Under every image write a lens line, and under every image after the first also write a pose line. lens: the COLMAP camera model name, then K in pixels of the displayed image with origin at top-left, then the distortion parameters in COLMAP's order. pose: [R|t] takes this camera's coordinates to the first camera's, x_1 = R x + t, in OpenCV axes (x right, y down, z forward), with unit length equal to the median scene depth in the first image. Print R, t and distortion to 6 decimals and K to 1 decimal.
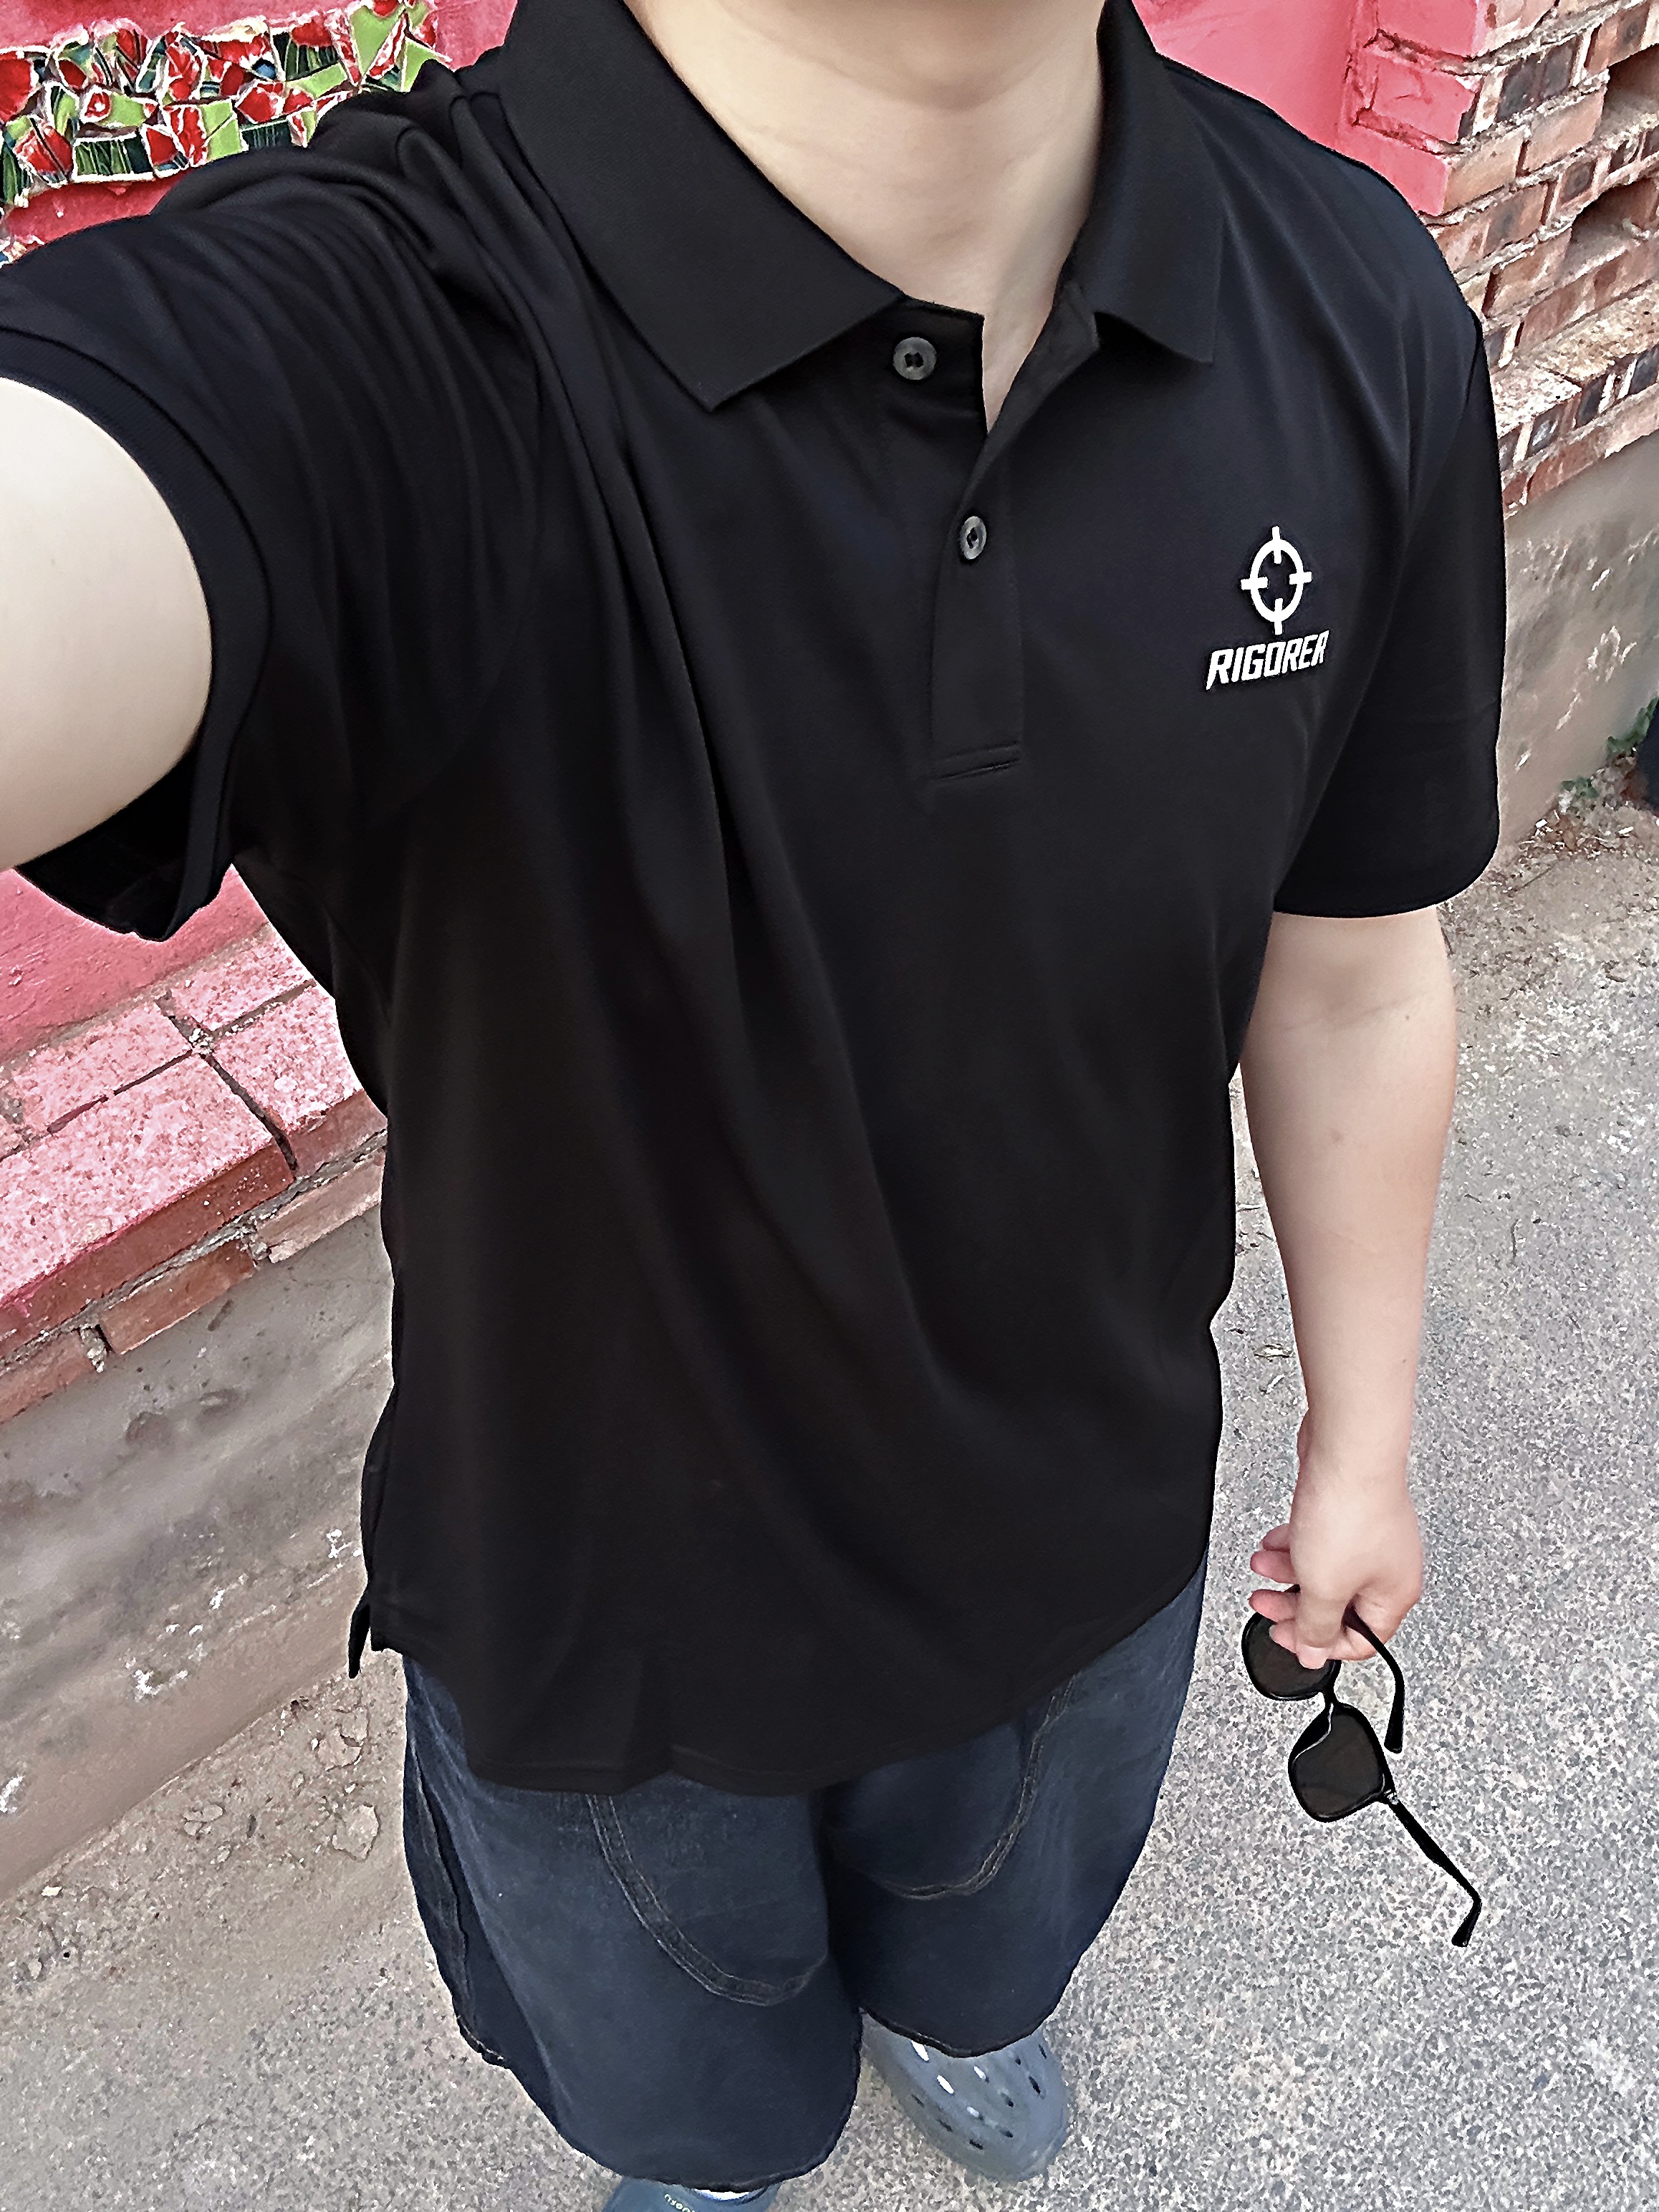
lens RADIAL K [[1872.8, 0, 799.0], [0, 1872.8, 1105.9], [0, 0, 1]] dist [0.111029, -0.152834]
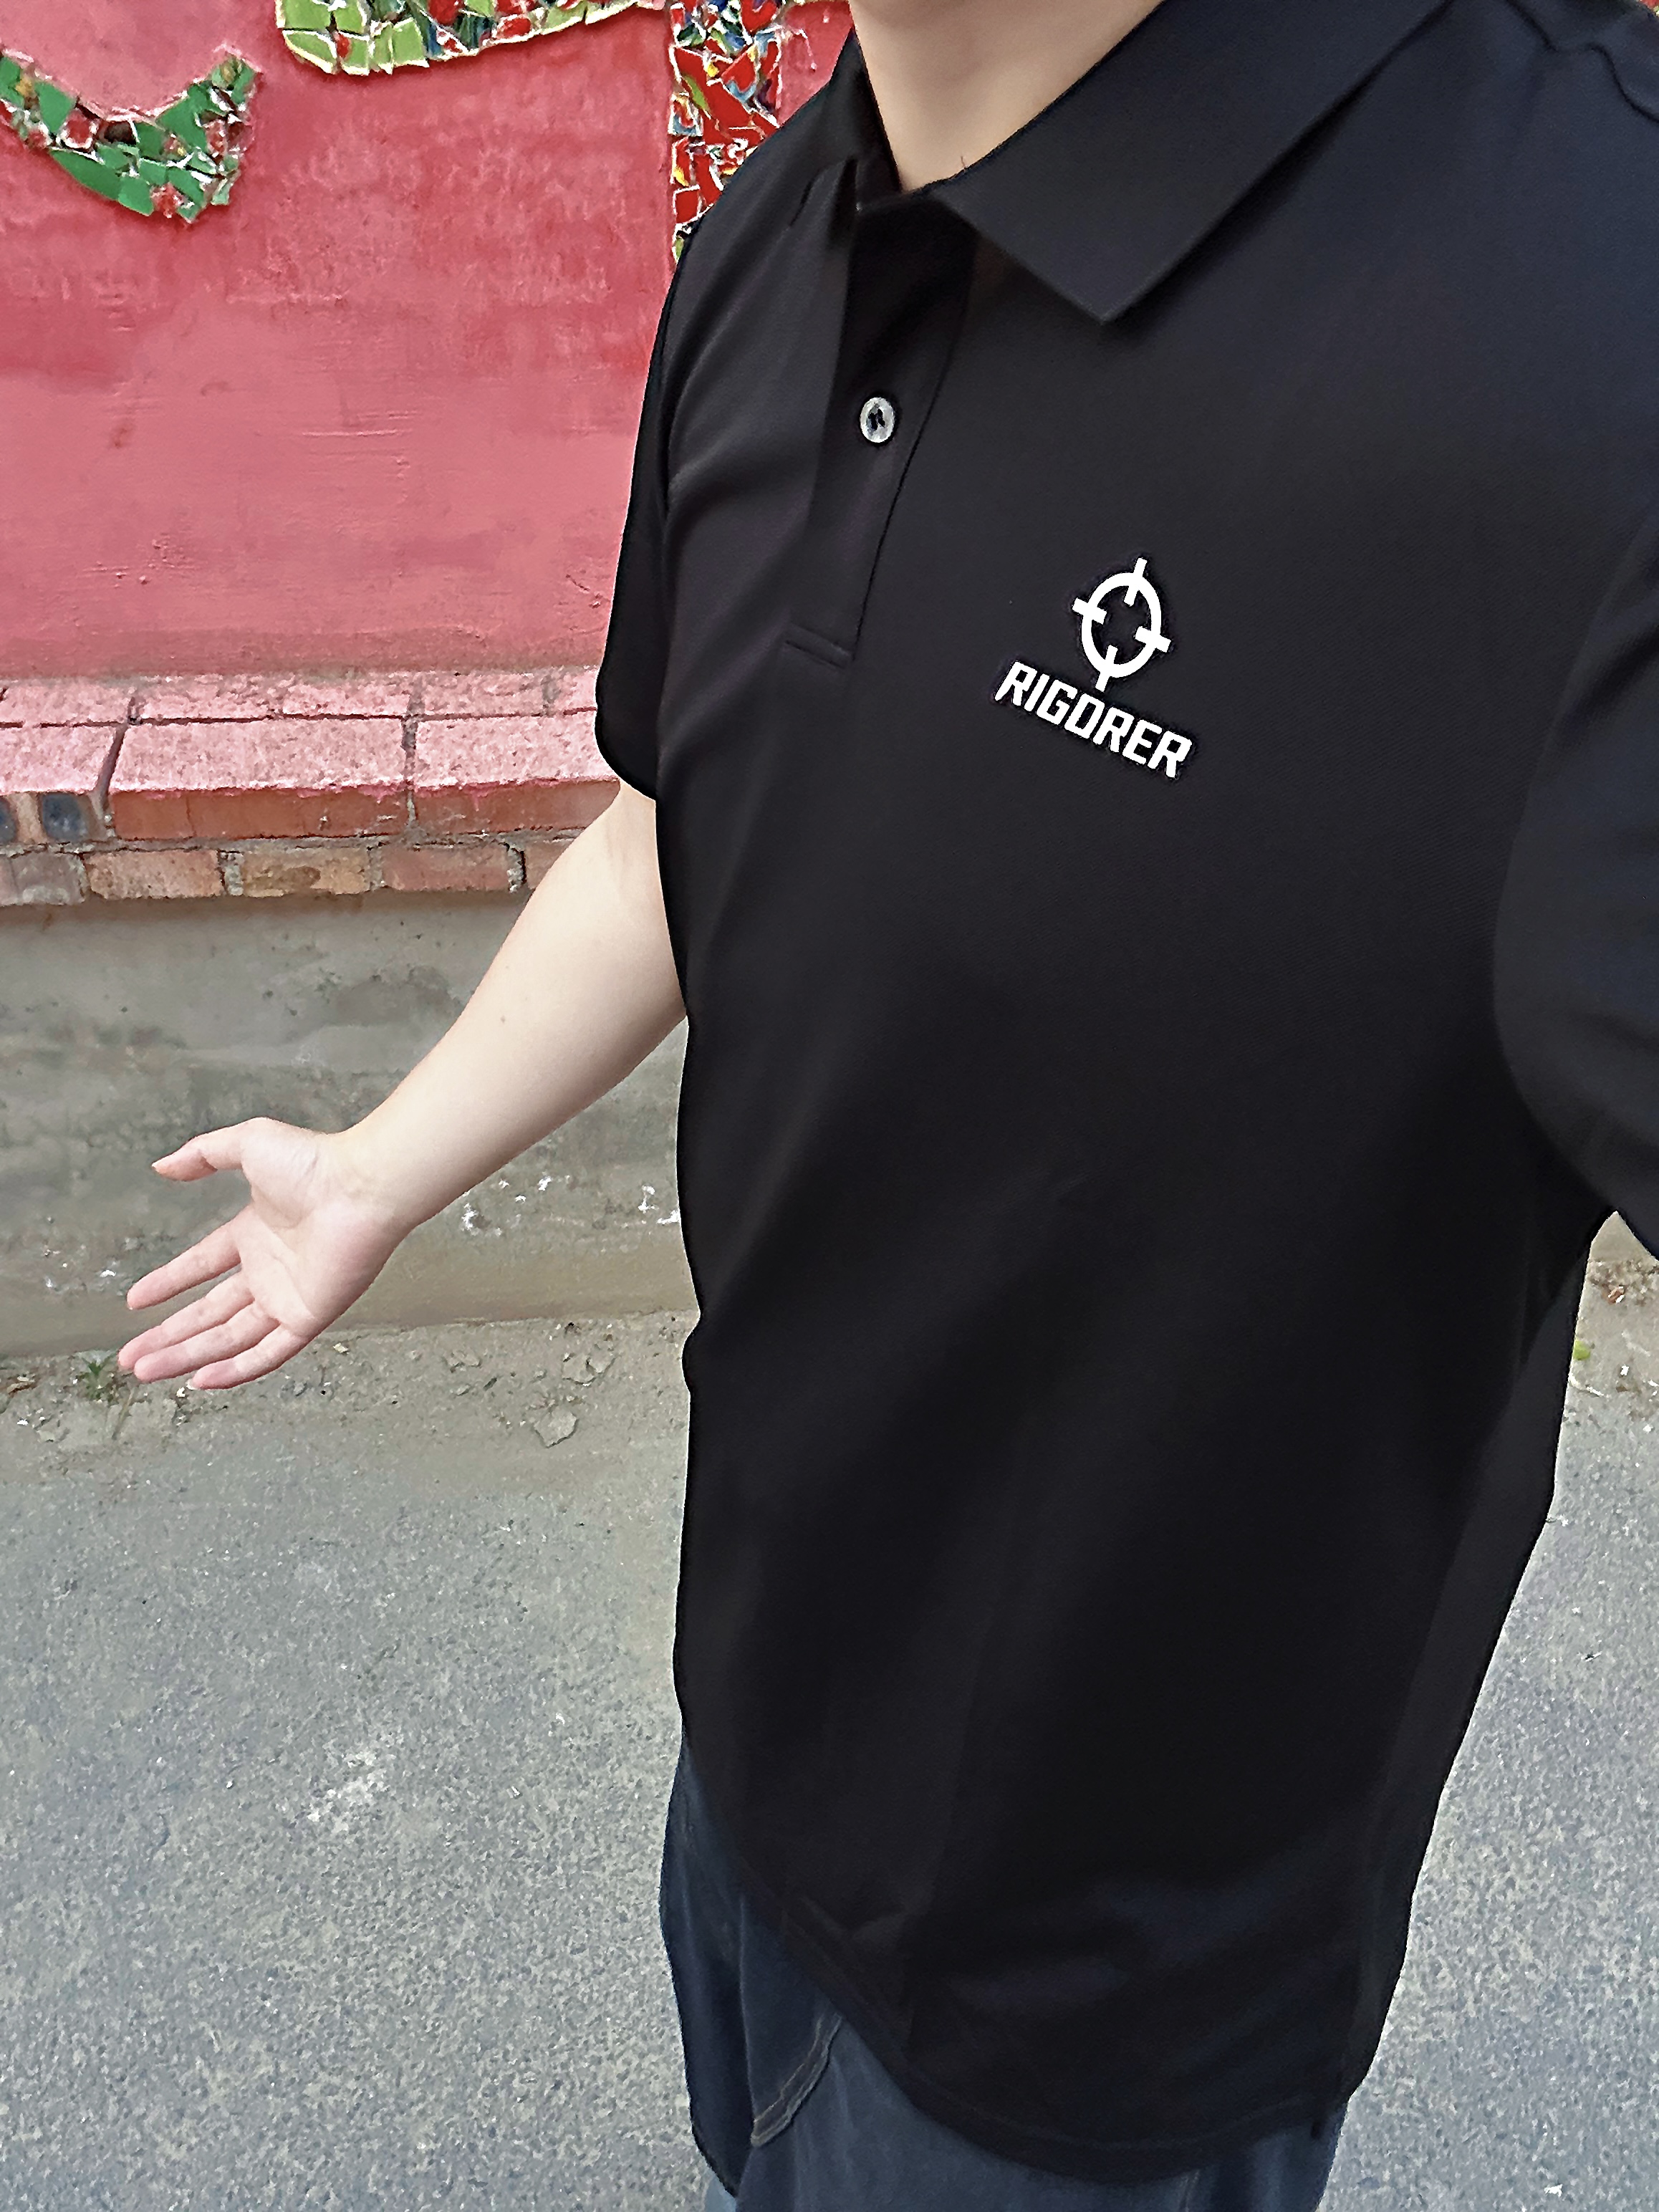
lens RADIAL K [[1872.8, 0, 839.0], [0, 1872.8, 1106.3], [0, 0, 1]] dist [0.111029, -0.152834]
pose [[0.835111, 0.410289, -0.366406, 0.268257], [-0.449999, 0.892648, -0.026080, 0.156399], [0.316371, 0.186662, 0.930090, -0.073767]]
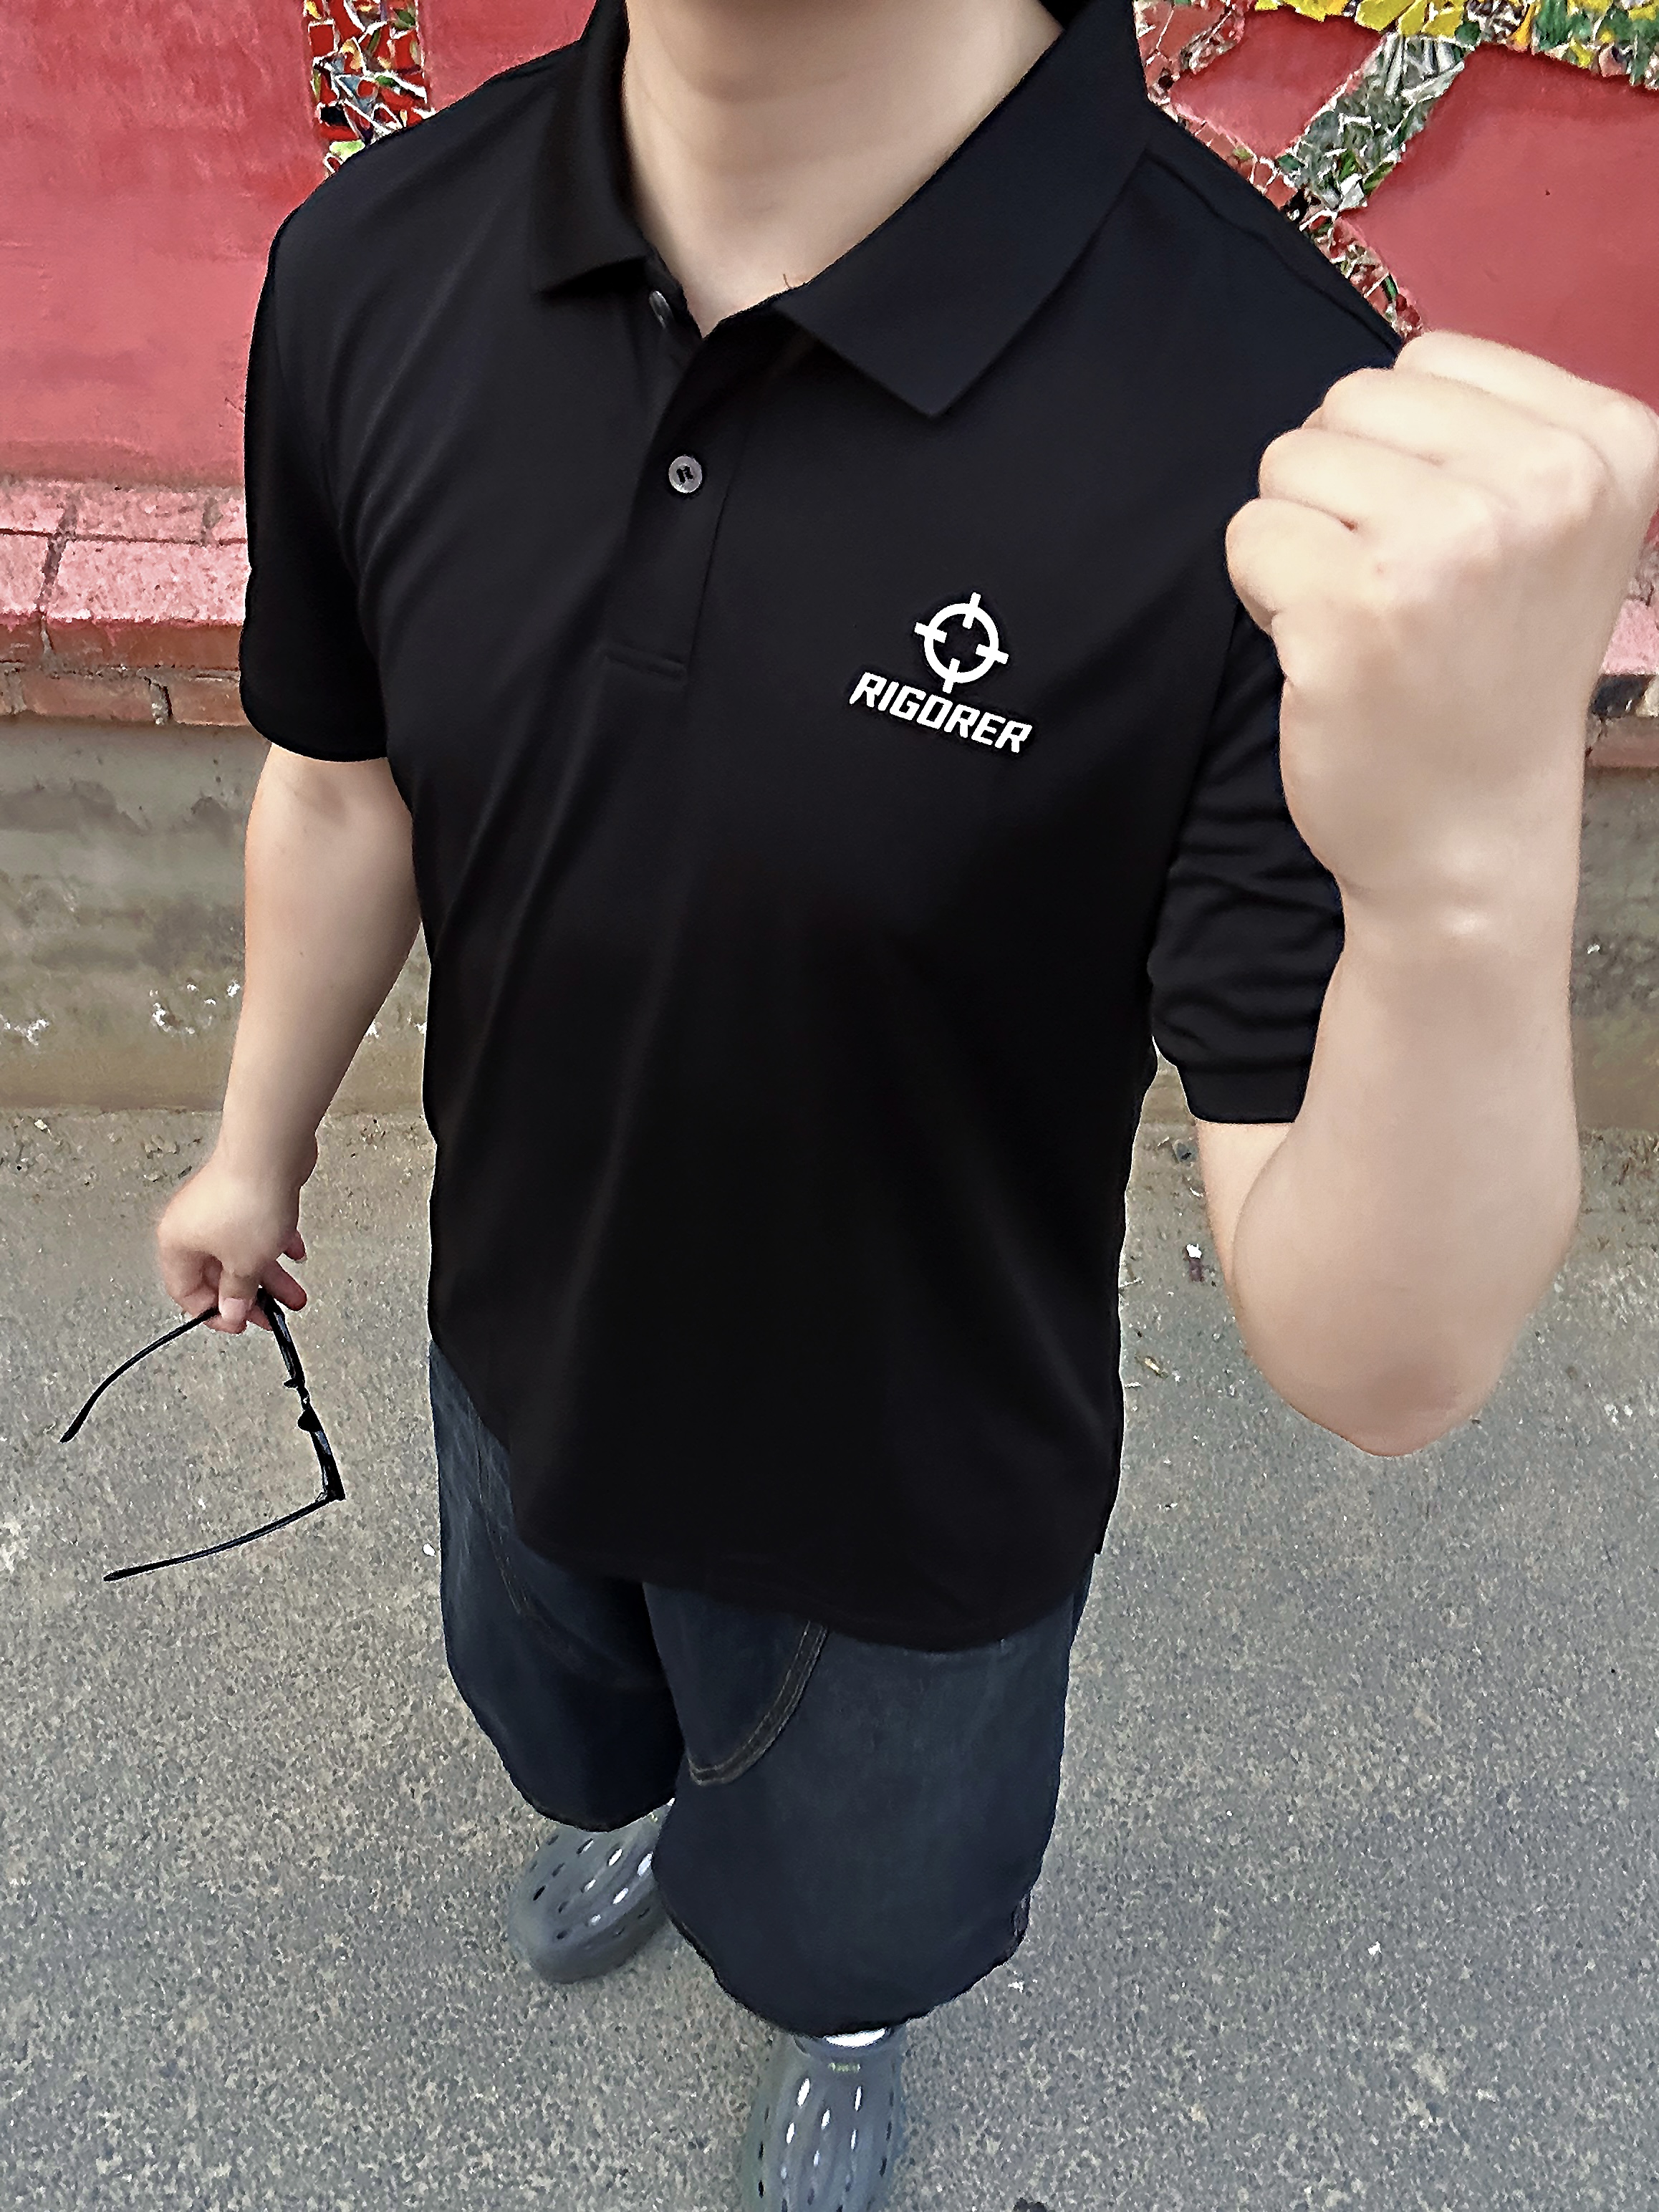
lens RADIAL K [[1872.8, 0, 833.7], [0, 1872.8, 1079.3], [0, 0, 1]] dist [0.111029, -0.152834]
pose [[0.804011, 0.525523, -0.278193, 0.376237], [-0.520695, 0.848171, 0.097376, -0.016093], [0.287128, 0.066563, 0.955577, -0.068373]]
